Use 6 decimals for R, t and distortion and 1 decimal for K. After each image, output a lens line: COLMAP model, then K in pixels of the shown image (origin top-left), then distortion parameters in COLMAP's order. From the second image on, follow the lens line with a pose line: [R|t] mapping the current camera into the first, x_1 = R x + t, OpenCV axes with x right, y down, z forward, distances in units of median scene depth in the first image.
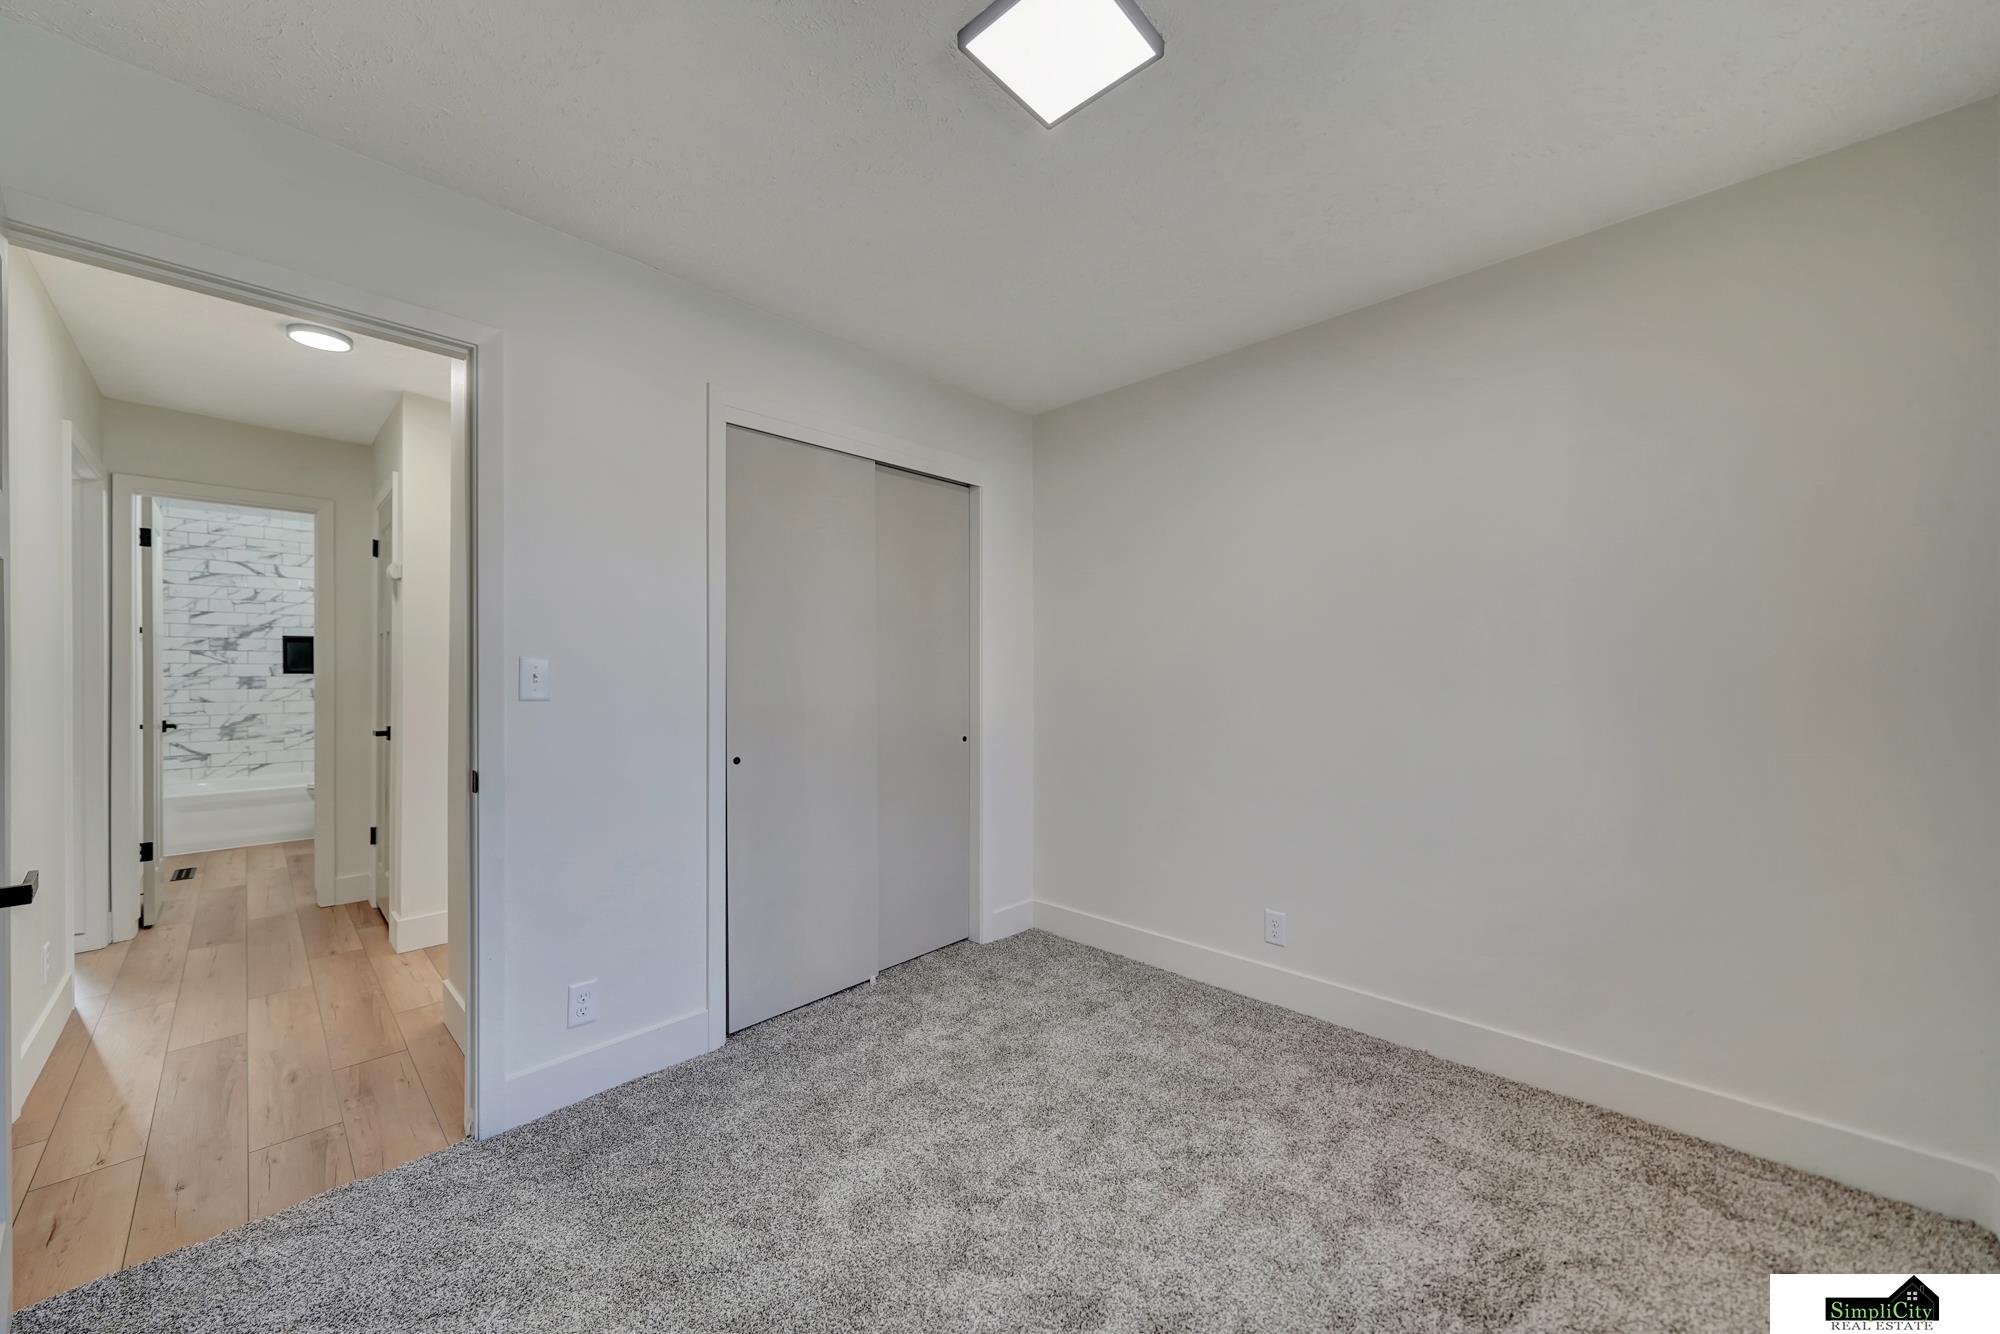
lens RADIAL K [[692.9, 0, 986.0], [0, 692.9, 669.7], [0, 0, 1]] dist [-0.002777, -0.001409]
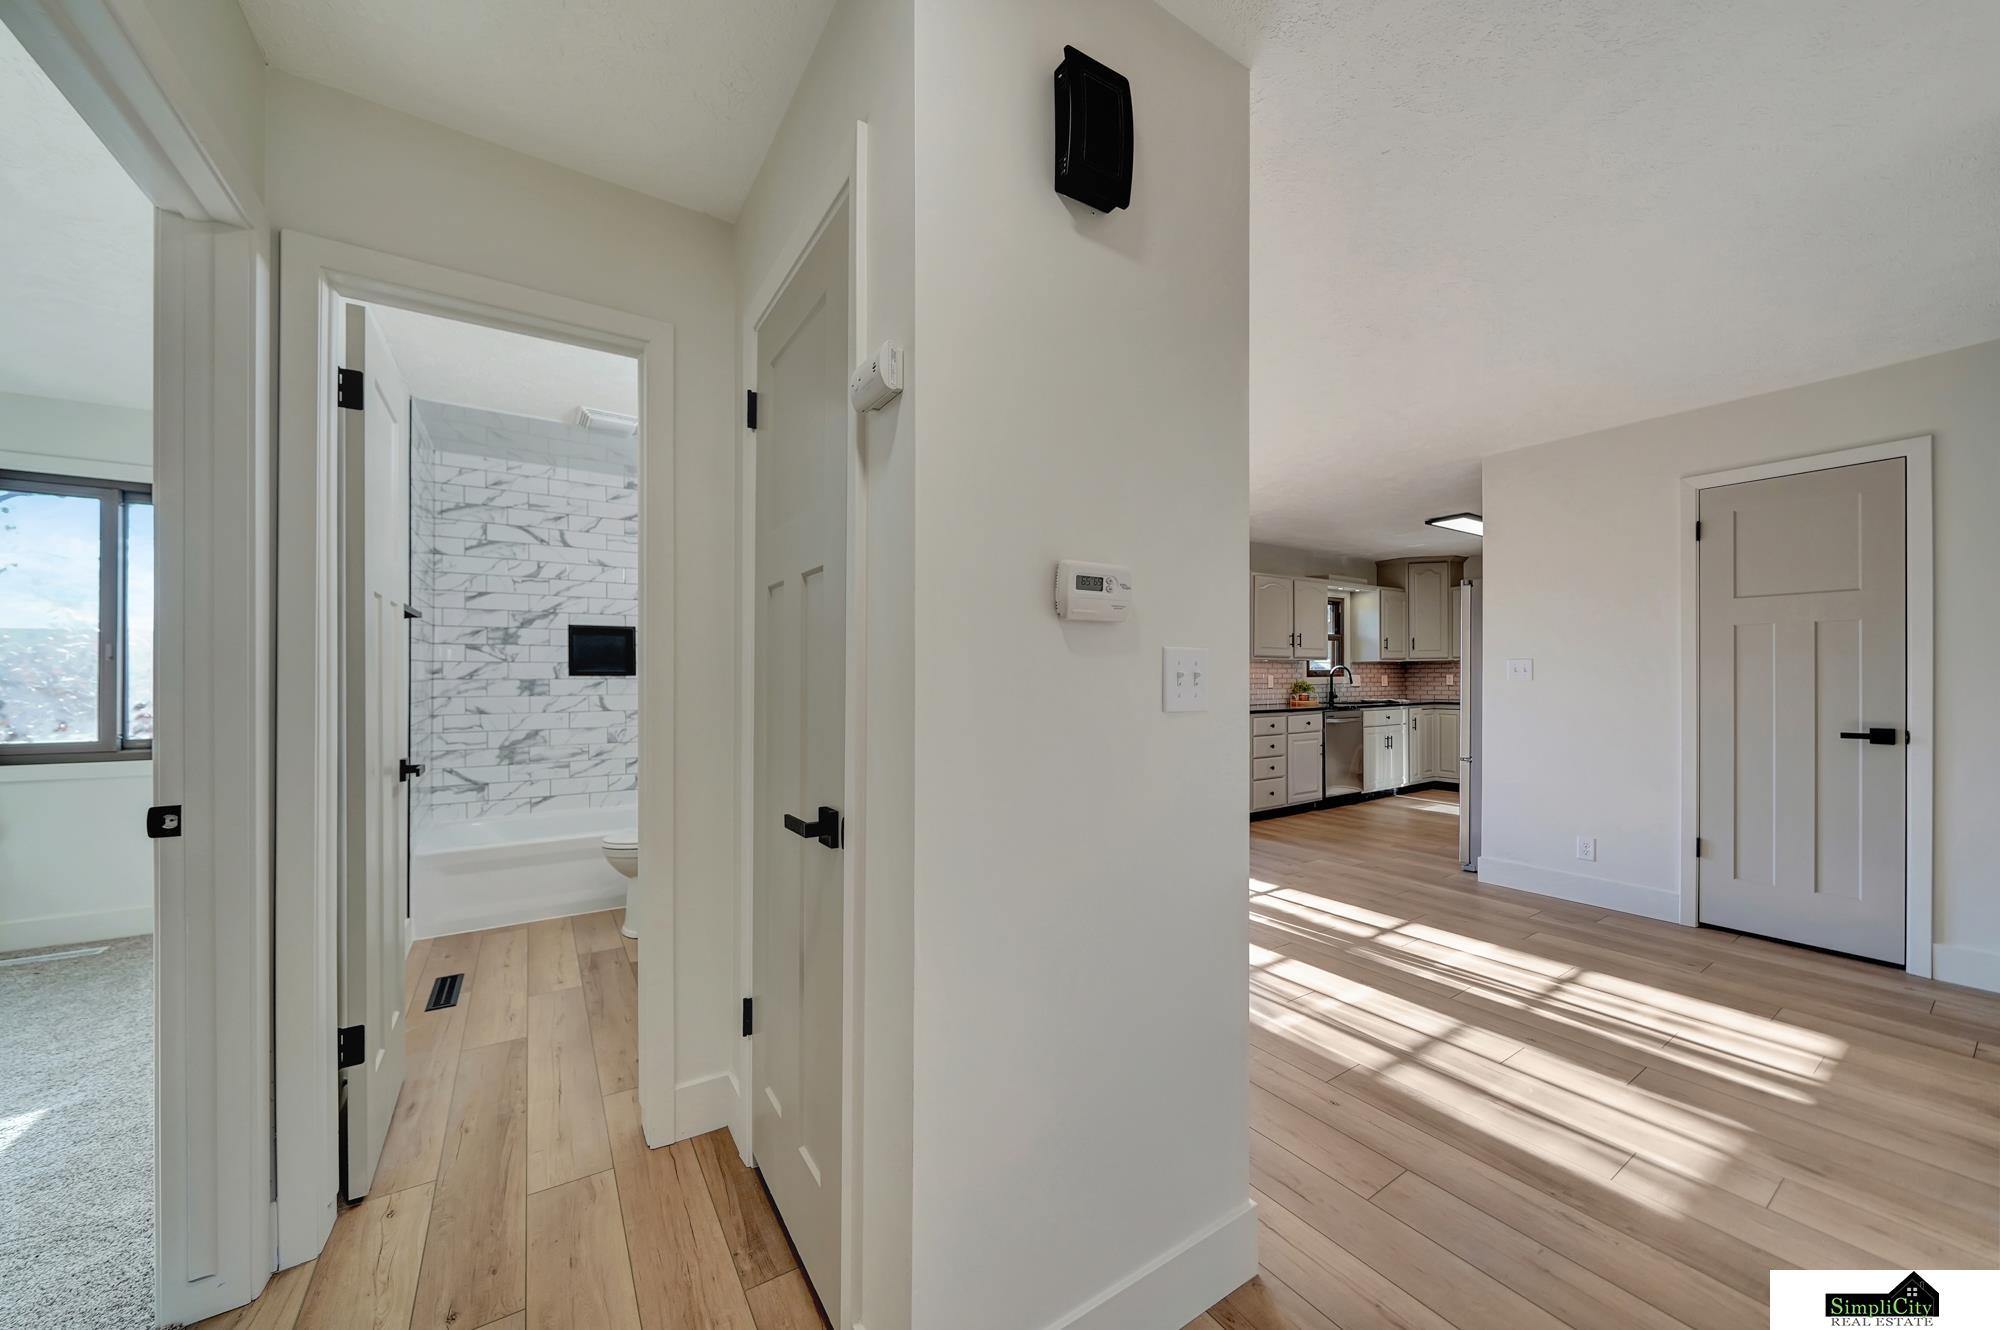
lens RADIAL K [[692.9, 0, 992.7], [0, 692.9, 670.3], [0, 0, 1]] dist [-0.002777, -0.001409]
pose [[0.973640, -0.000800, -0.228089, -0.422506], [-0.000055, 0.999993, -0.003745, 0.002853], [0.228090, 0.003659, 0.973633, 0.394845]]
